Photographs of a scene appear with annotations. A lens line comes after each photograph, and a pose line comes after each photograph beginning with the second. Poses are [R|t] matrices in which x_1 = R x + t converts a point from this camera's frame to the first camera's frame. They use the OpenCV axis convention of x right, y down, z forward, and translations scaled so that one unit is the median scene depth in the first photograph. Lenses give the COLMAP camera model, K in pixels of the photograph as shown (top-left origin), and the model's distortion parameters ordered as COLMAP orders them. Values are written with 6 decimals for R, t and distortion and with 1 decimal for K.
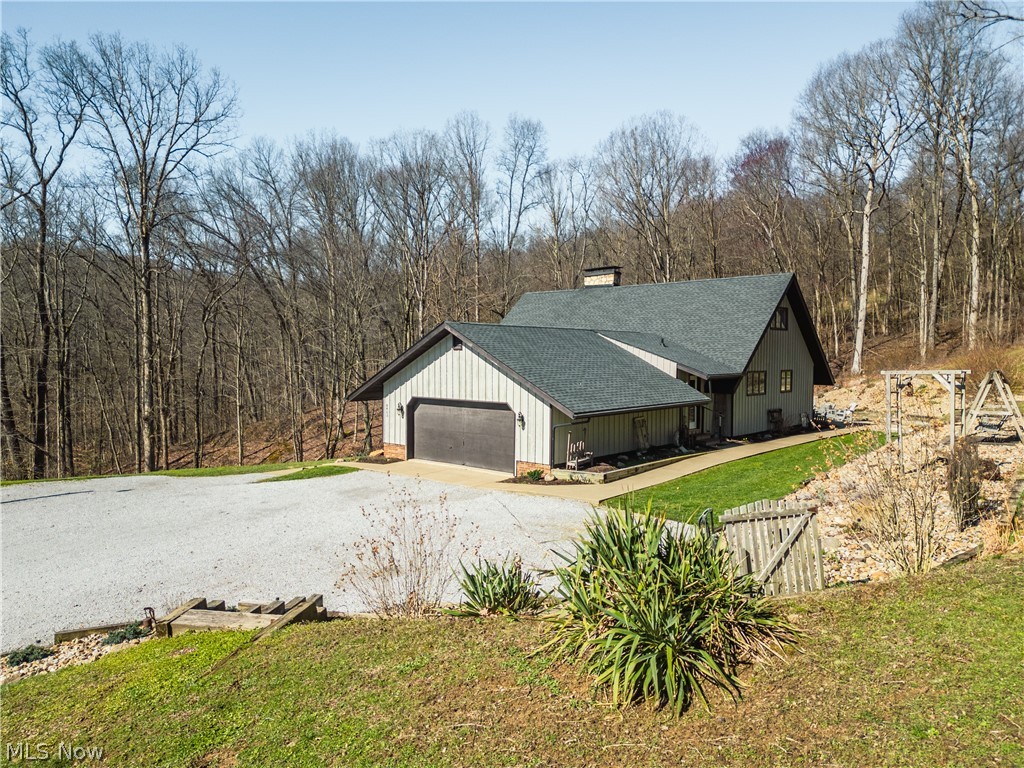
lens RADIAL K [[690.2, 0, 512.0], [0, 690.2, 384.0], [0, 0, 1]] dist [0.067173, -0.047348]
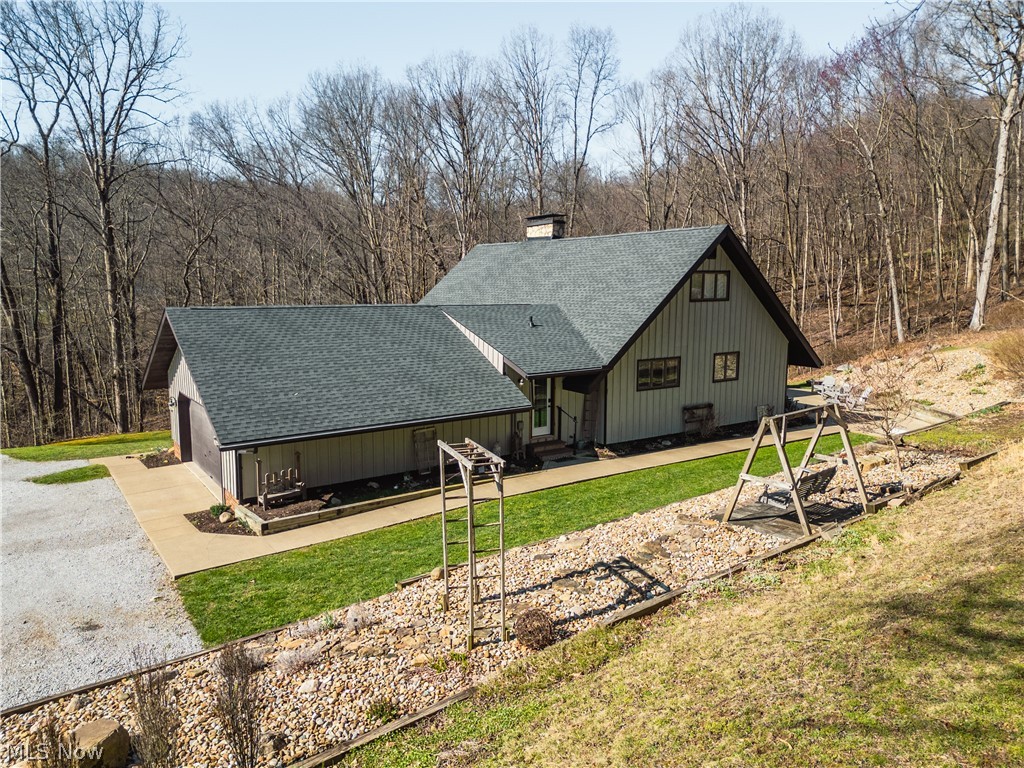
lens RADIAL K [[713.1, 0, 507.9], [0, 713.1, 384.1], [0, 0, 1]] dist [0.066640, -0.056500]
pose [[0.975381, 0.023824, -0.219236, 0.283782], [-0.003887, 0.995850, 0.090924, -0.047169], [0.220493, -0.087833, 0.971426, 0.153999]]
